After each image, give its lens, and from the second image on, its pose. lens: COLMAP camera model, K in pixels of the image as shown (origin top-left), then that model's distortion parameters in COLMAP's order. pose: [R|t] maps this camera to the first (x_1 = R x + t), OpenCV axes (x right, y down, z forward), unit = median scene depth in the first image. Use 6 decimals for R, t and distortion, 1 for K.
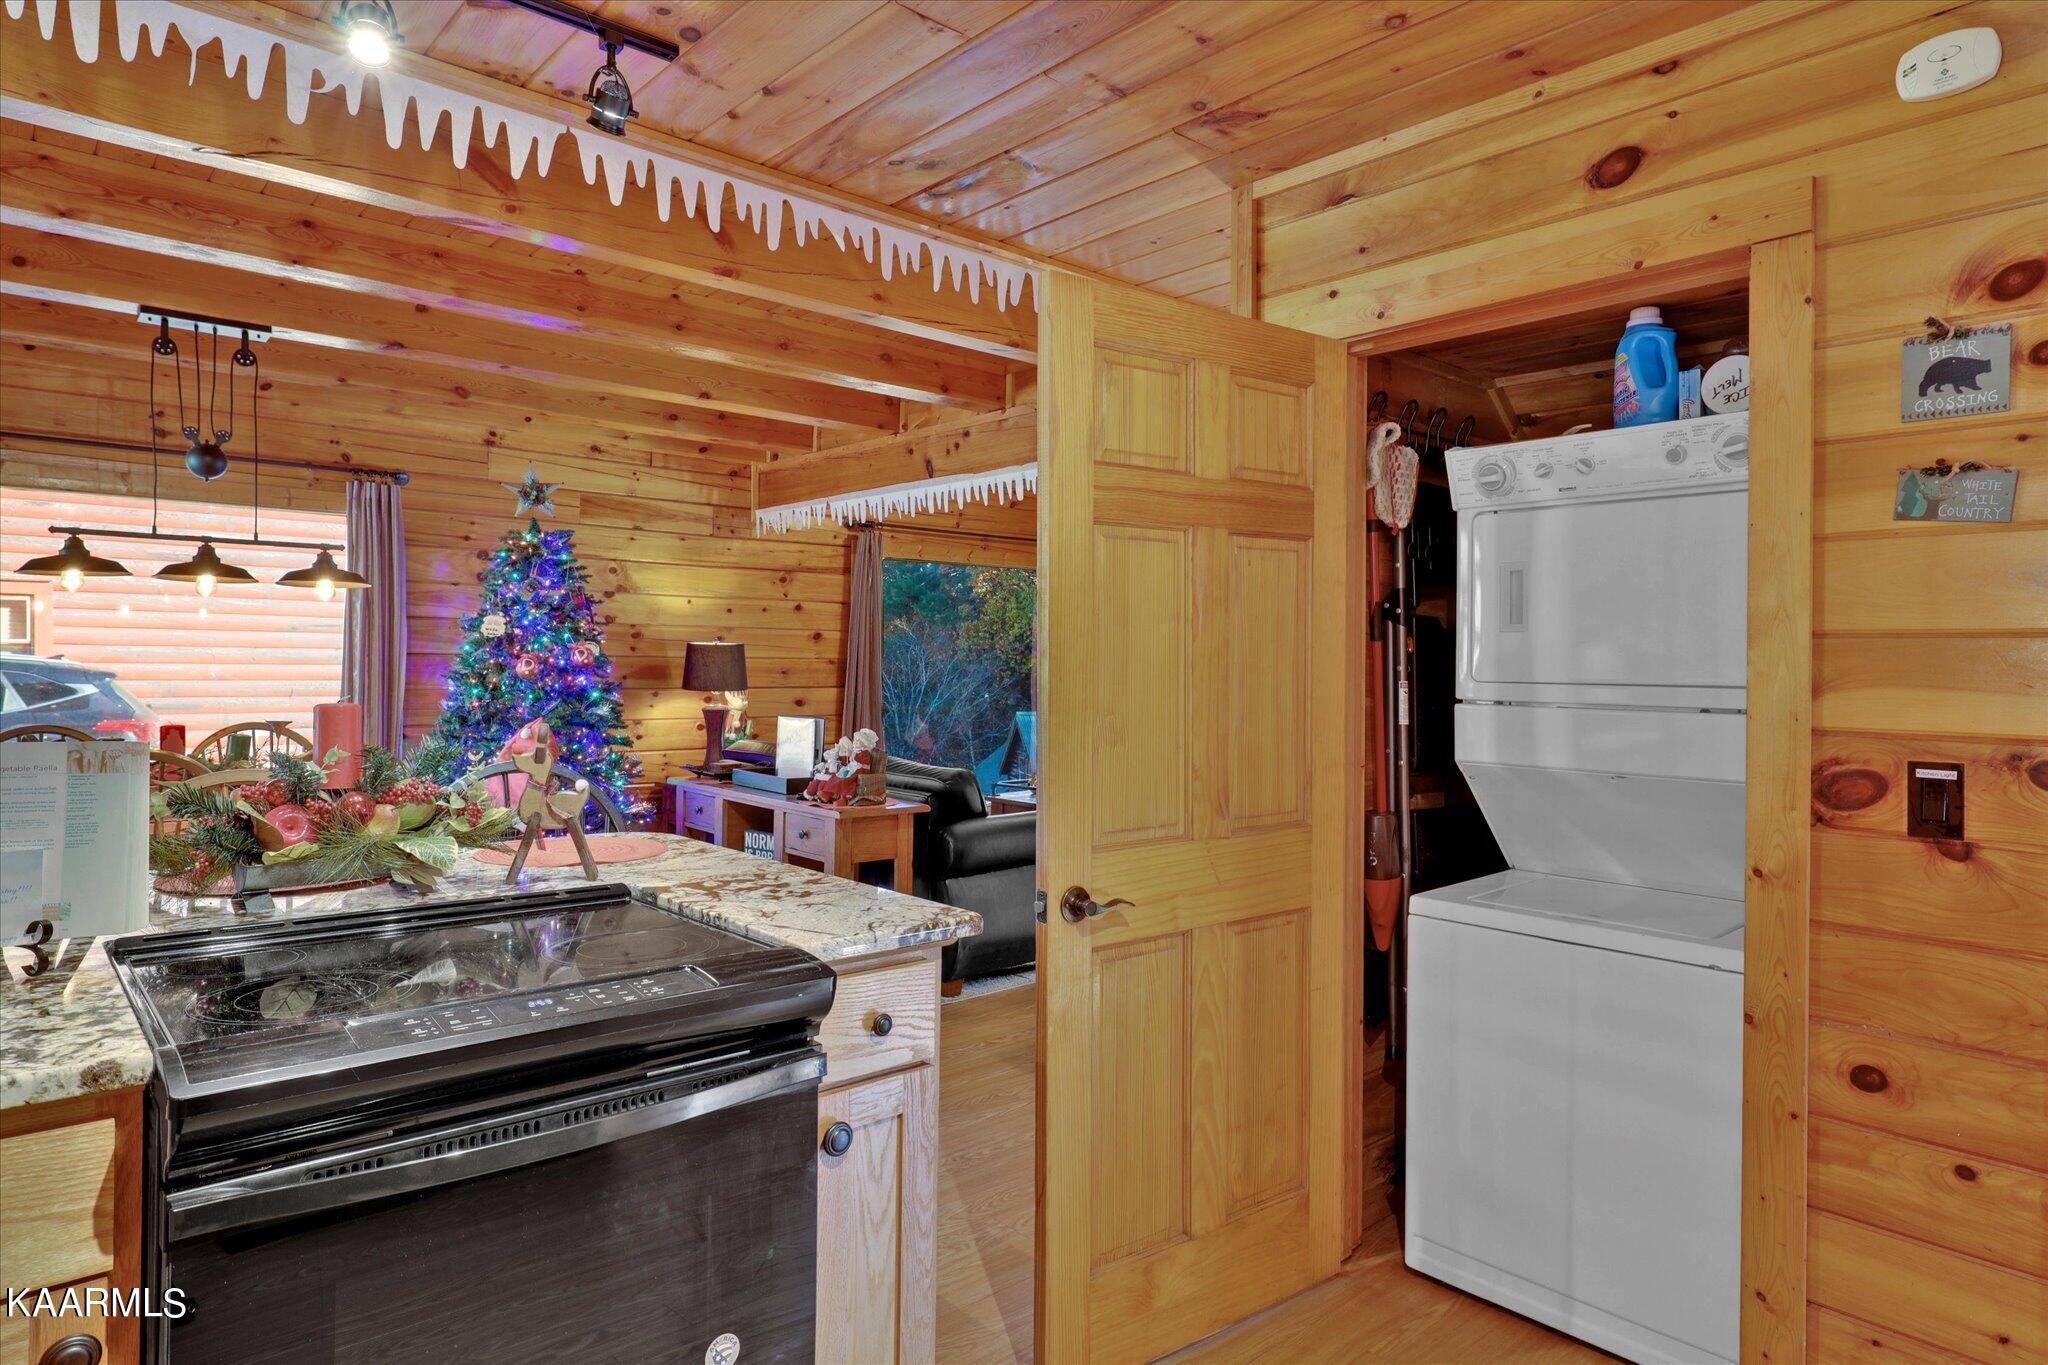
lens RADIAL K [[1210.9, 0, 1030.2], [0, 1210.9, 671.5], [0, 0, 1]] dist [0.005254, 0.000139]
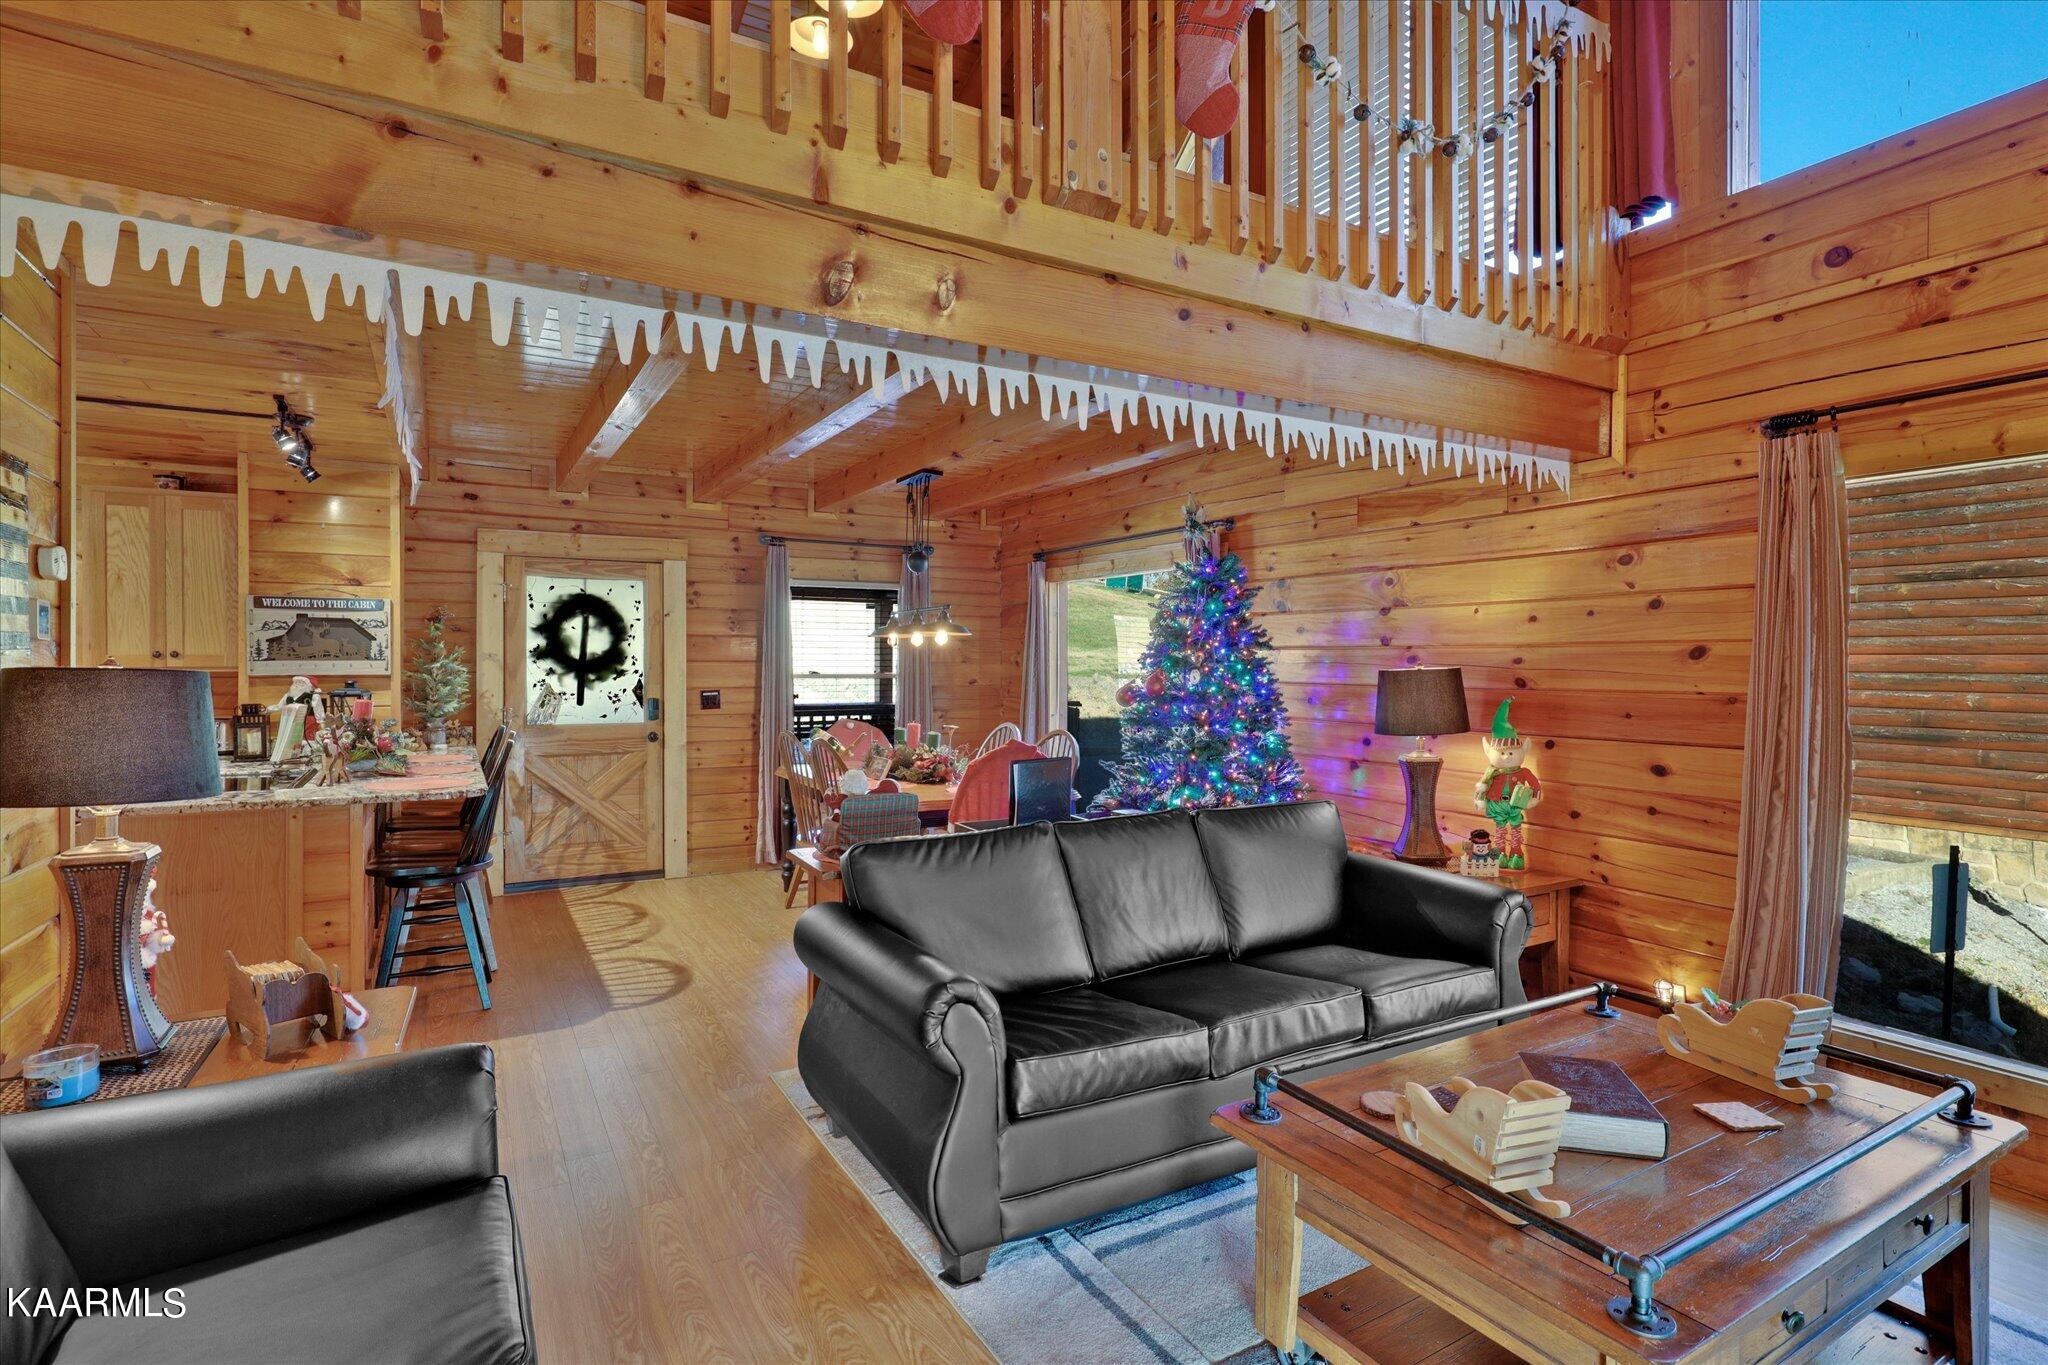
lens RADIAL K [[1021.1, 0, 1028.5], [0, 1021.1, 672.1], [0, 0, 1]] dist [-0.001236, 0.001246]
pose [[-0.189754, -0.005990, -0.981813, 0.364670], [-0.016211, 0.999864, -0.002967, -0.015276], [0.981698, 0.015353, -0.189825, 0.851896]]
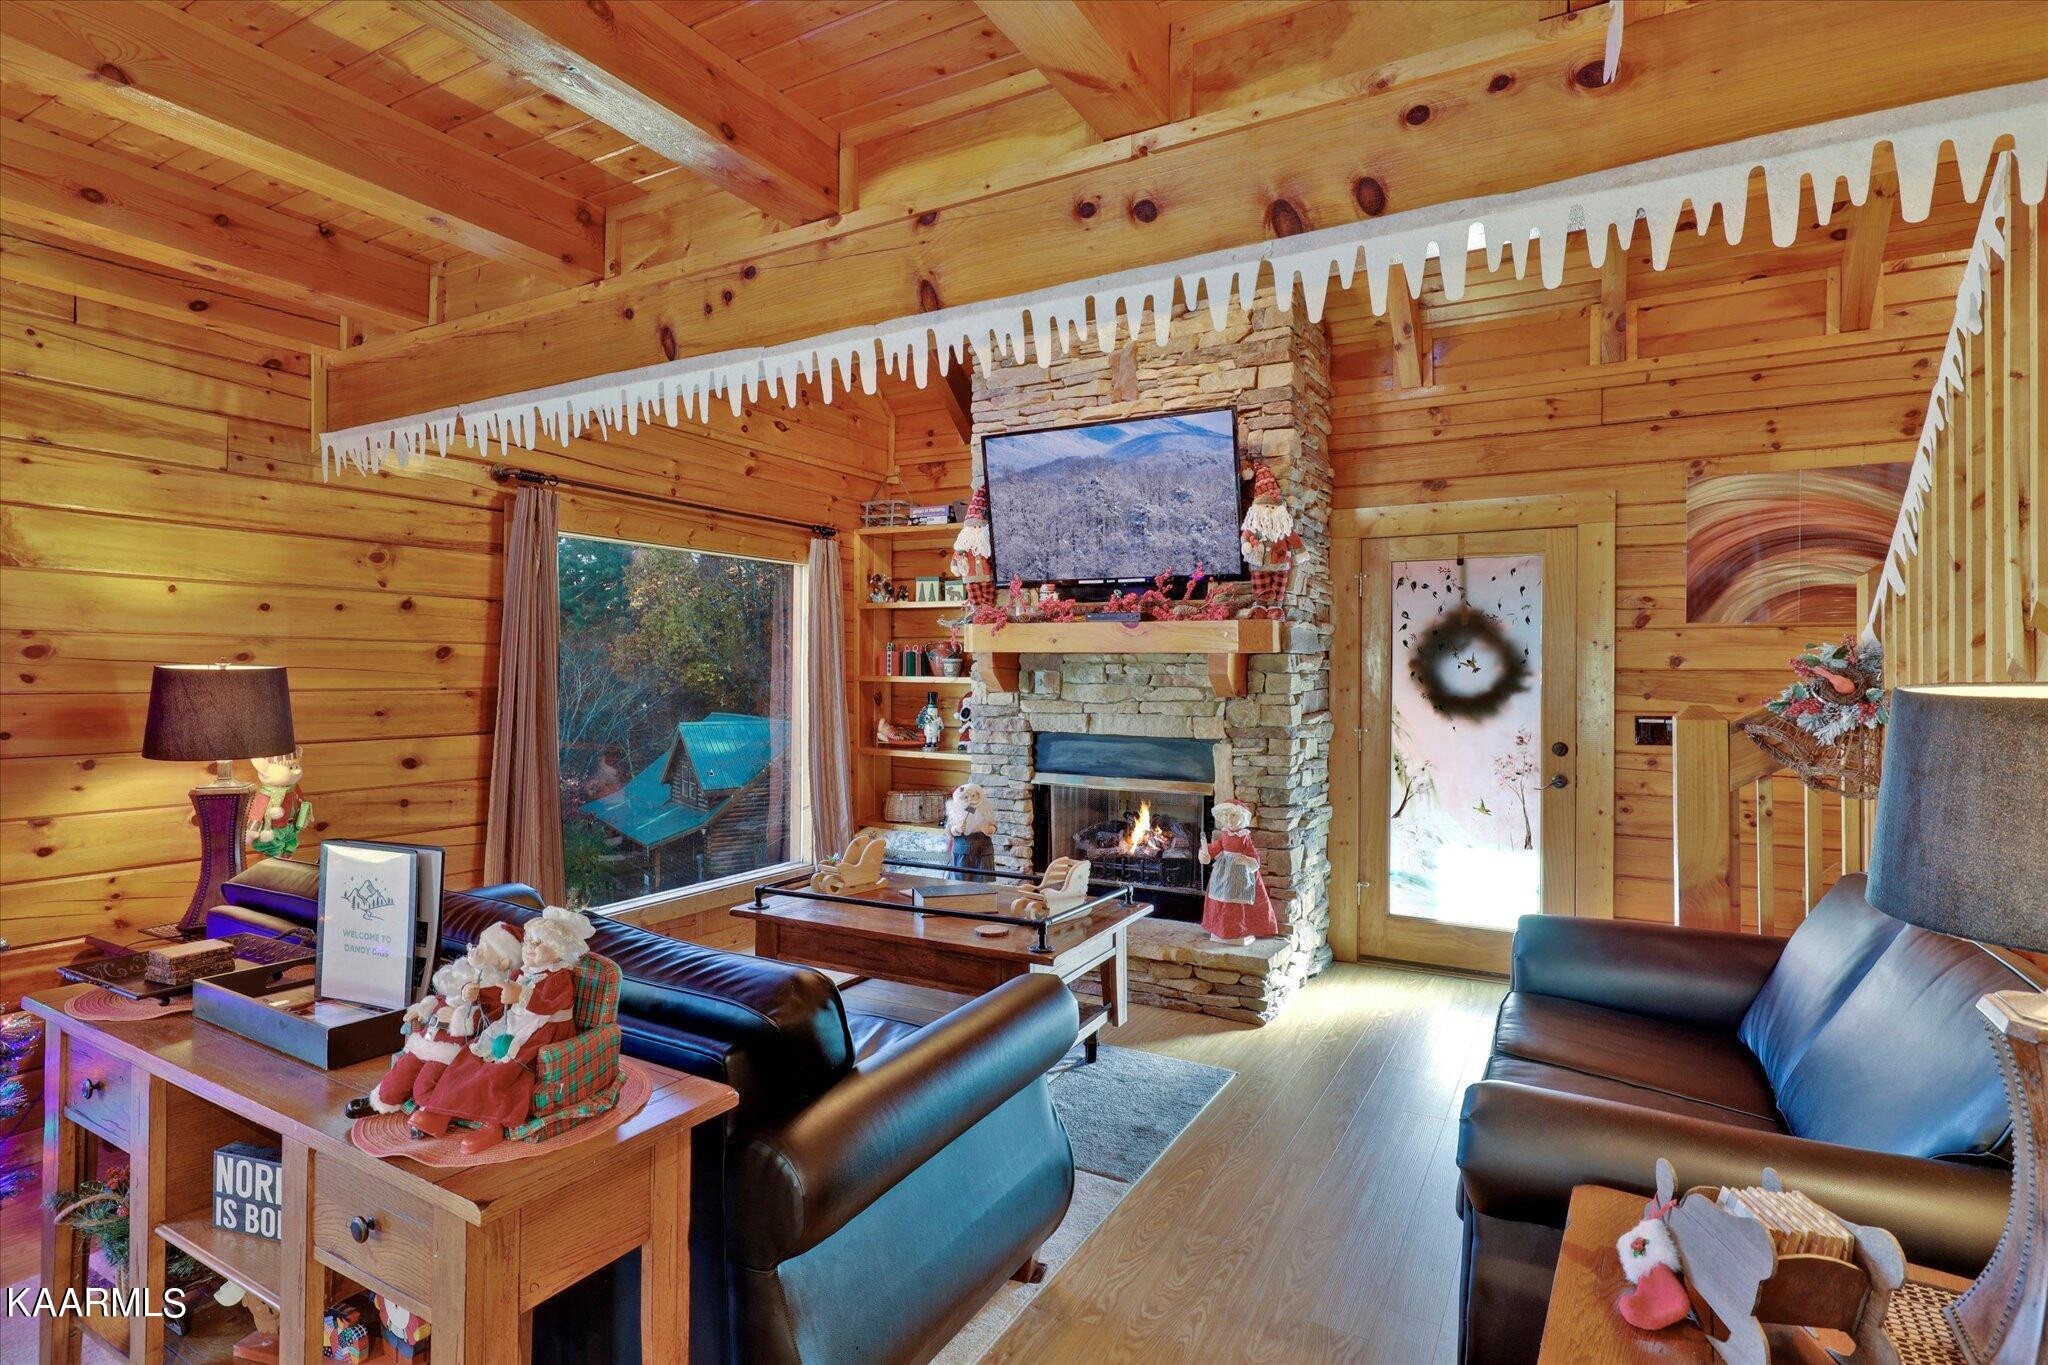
lens RADIAL K [[1021.1, 0, 1020.3], [0, 1021.1, 672.3], [0, 0, 1]] dist [-0.001236, 0.001246]
pose [[0.947502, -0.005380, 0.319705, -0.069479], [0.007225, 0.999963, -0.004587, -0.015787], [-0.319669, 0.006656, 0.947506, 0.449592]]
